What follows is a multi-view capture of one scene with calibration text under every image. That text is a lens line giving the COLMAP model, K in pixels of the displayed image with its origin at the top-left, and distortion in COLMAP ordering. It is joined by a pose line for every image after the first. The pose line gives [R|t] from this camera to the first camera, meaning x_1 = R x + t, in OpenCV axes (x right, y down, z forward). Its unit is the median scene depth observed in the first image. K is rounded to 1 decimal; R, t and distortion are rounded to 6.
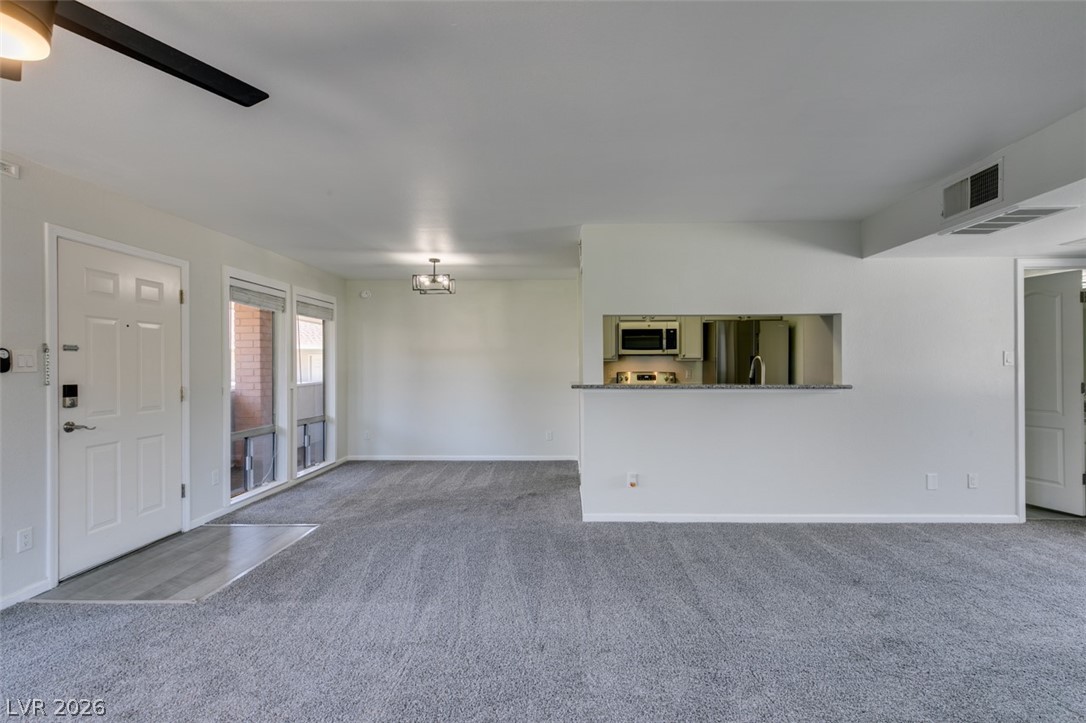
lens RADIAL K [[494.2, 0, 553.8], [0, 494.2, 363.8], [0, 0, 1]] dist [0.006768, -0.001346]
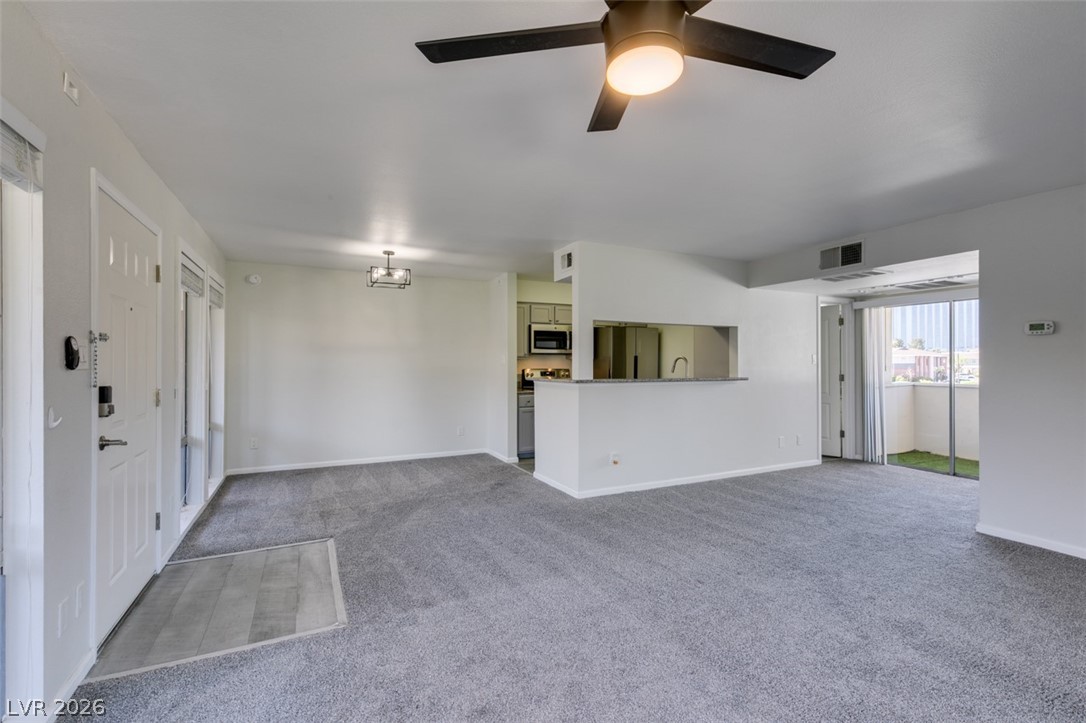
lens RADIAL K [[485.0, 0, 540.7], [0, 485.0, 359.0], [0, 0, 1]] dist [0.007461, -0.002580]
pose [[0.888497, 0.007400, 0.458822, -0.543379], [-0.005011, 0.999967, -0.006424, 0.001770], [-0.458855, 0.003409, 0.888505, 0.036392]]
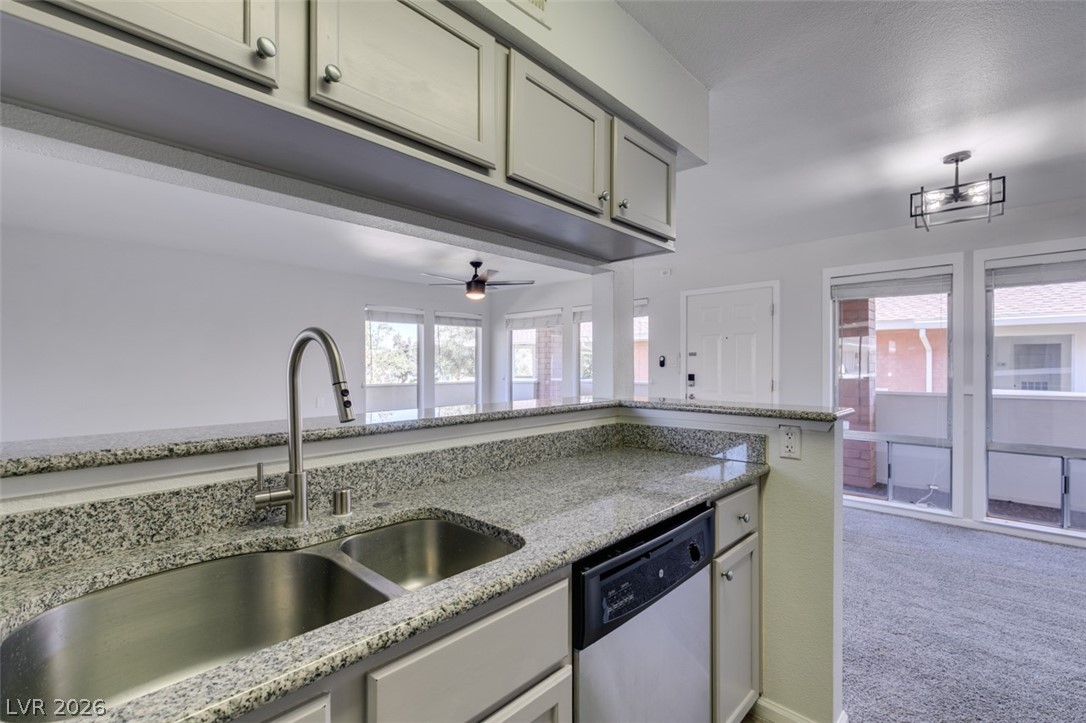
lens RADIAL K [[485.0, 0, 545.7], [0, 485.0, 366.3], [0, 0, 1]] dist [0.007461, -0.002580]
pose [[-0.664358, 0.007751, -0.747374, 0.557907], [0.009364, 0.999954, 0.002047, 0.003007], [0.747356, -0.005638, -0.664400, 1.347365]]
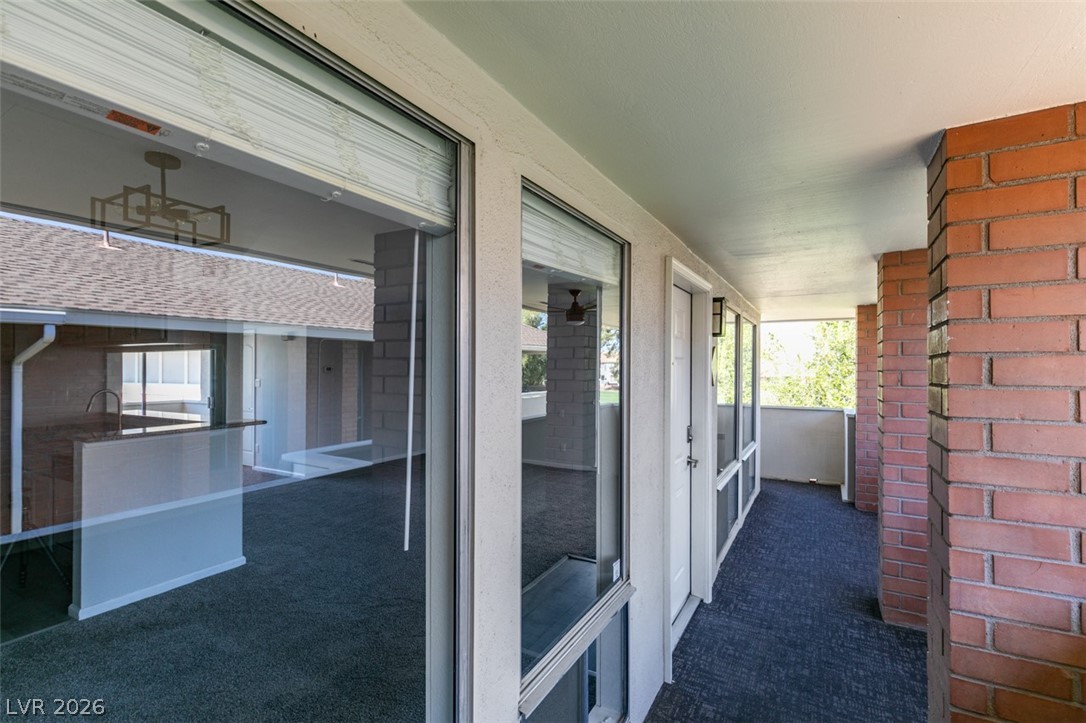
lens RADIAL K [[493.7, 0, 542.9], [0, 493.7, 363.7], [0, 0, 1]] dist [-0.000245, -0.000541]
pose [[-0.883986, 0.008204, 0.467441, -0.914990], [0.002121, 0.999906, -0.013539, -0.057224], [-0.467508, -0.010977, -0.883921, 1.597454]]
